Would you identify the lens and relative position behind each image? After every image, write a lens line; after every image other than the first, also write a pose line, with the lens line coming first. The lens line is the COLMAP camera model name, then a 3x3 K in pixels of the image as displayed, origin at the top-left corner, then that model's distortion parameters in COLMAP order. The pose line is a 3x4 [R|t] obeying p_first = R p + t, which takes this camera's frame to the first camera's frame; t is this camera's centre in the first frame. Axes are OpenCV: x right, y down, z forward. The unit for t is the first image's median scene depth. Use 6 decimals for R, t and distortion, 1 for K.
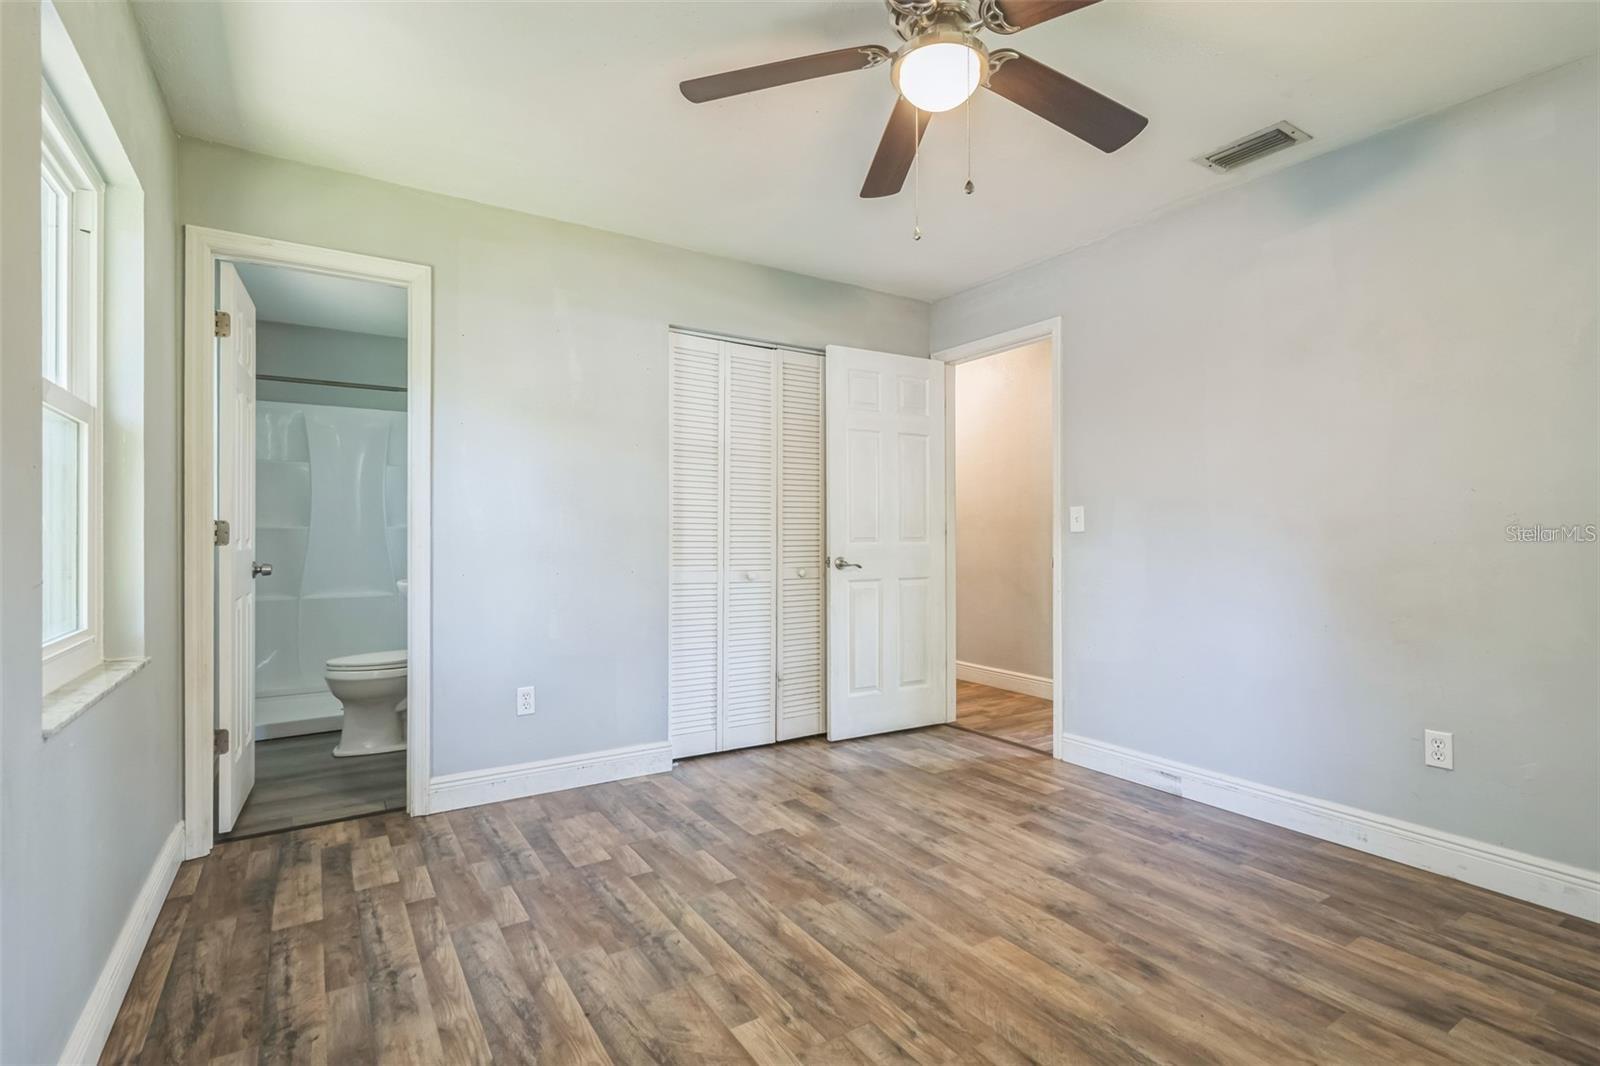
lens RADIAL K [[740.9, 0, 800.0], [0, 740.9, 533.0], [0, 0, 1]] dist [-0.021806, 0.000061]
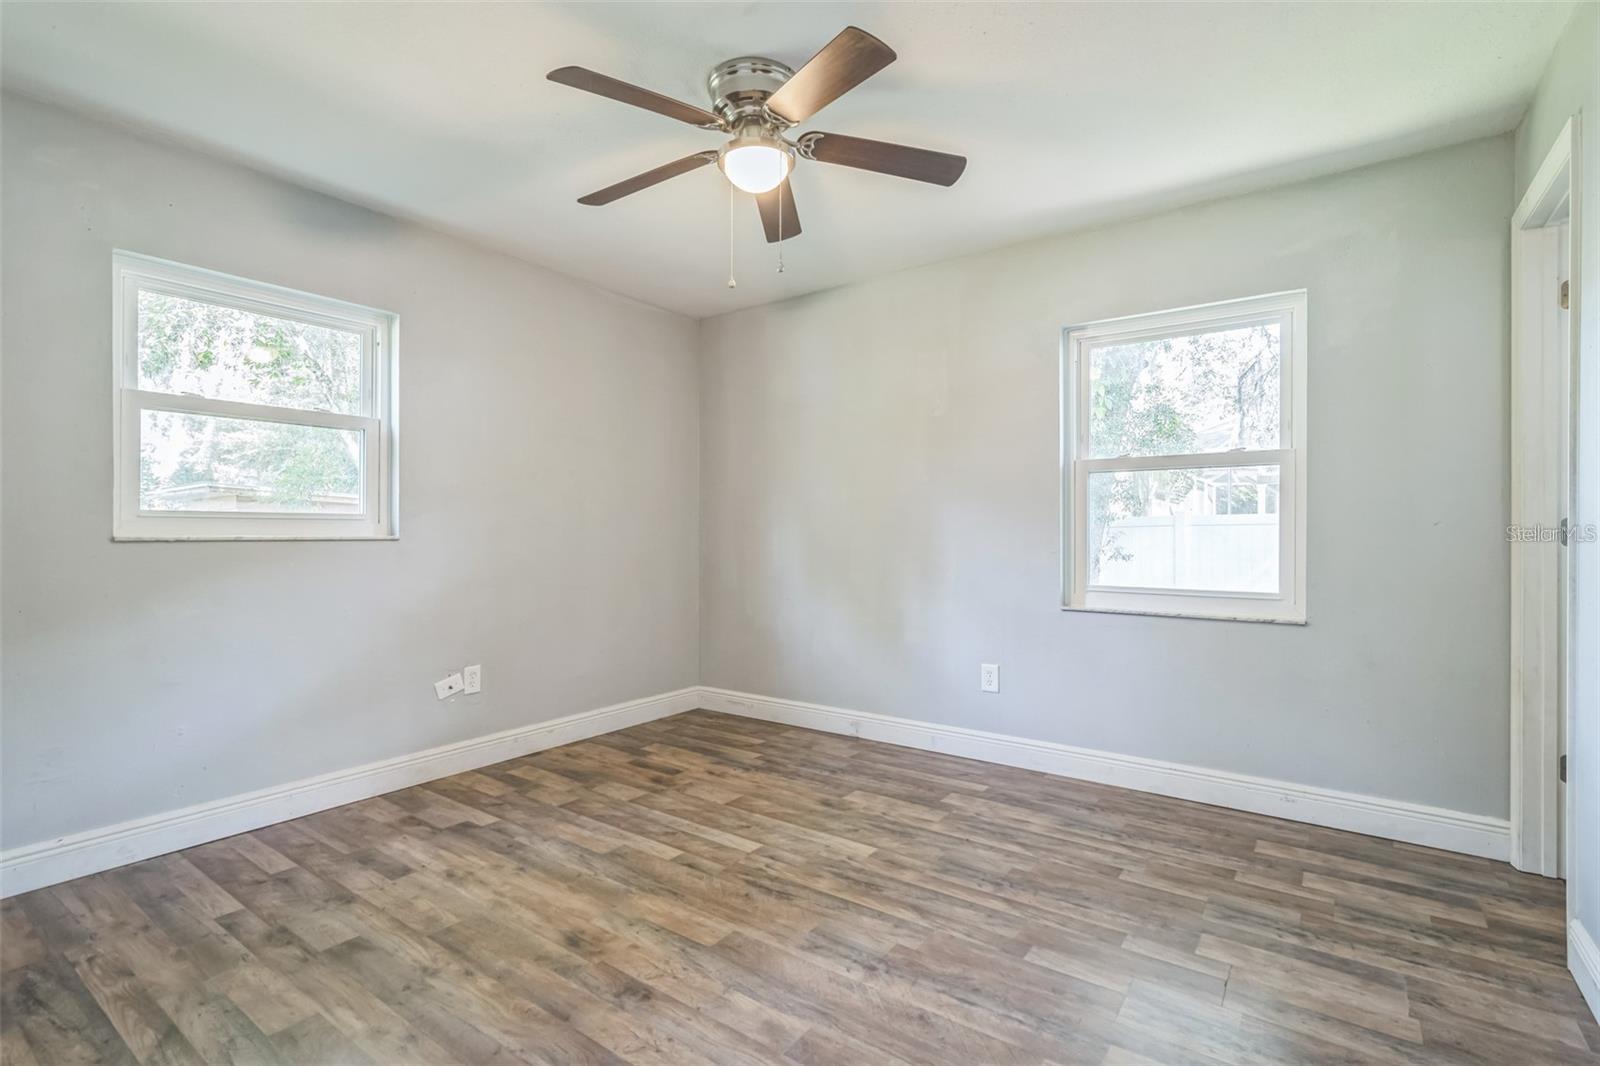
lens RADIAL K [[742.4, 0, 801.6], [0, 742.4, 538.9], [0, 0, 1]] dist [-0.019514, -0.000514]
pose [[-0.933311, 0.006186, -0.359016, 0.512323], [0.003572, 0.999962, 0.007945, -0.001329], [0.359051, 0.006133, -0.933298, 1.985433]]
